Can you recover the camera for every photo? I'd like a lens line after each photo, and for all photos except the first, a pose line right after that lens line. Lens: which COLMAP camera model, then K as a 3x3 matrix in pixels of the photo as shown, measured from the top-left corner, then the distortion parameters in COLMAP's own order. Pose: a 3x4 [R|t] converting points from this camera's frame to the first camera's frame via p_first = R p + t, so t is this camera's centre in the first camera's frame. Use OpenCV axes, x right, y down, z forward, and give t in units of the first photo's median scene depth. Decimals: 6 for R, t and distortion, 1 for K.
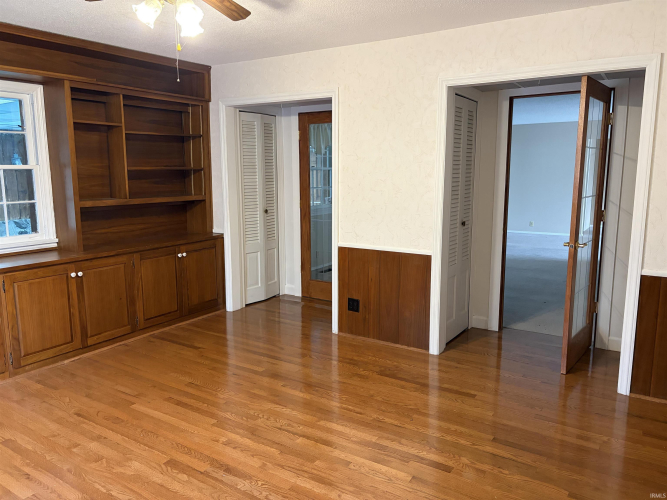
lens RADIAL K [[509.6, 0, 333.5], [0, 509.6, 250.0], [0, 0, 1]] dist [0.059972, -0.082241]
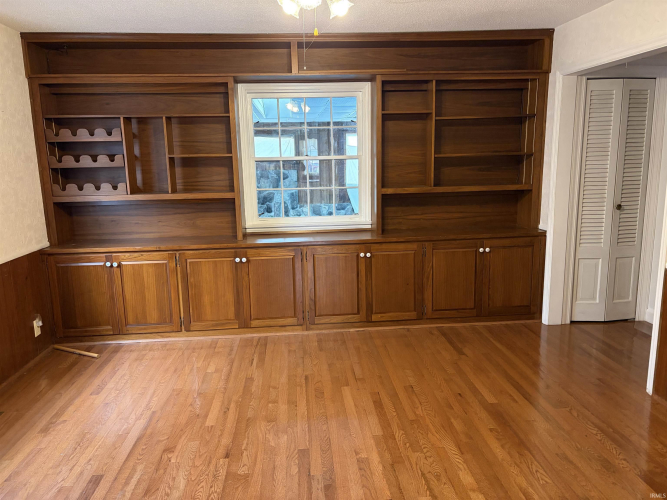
lens RADIAL K [[509.6, 0, 333.5], [0, 509.6, 250.0], [0, 0, 1]] dist [0.059972, -0.082241]
pose [[0.607262, 0.135329, -0.782891, 0.278888], [-0.104652, 0.990426, 0.090028, -0.048378], [0.787579, 0.027261, 0.615611, 0.249103]]
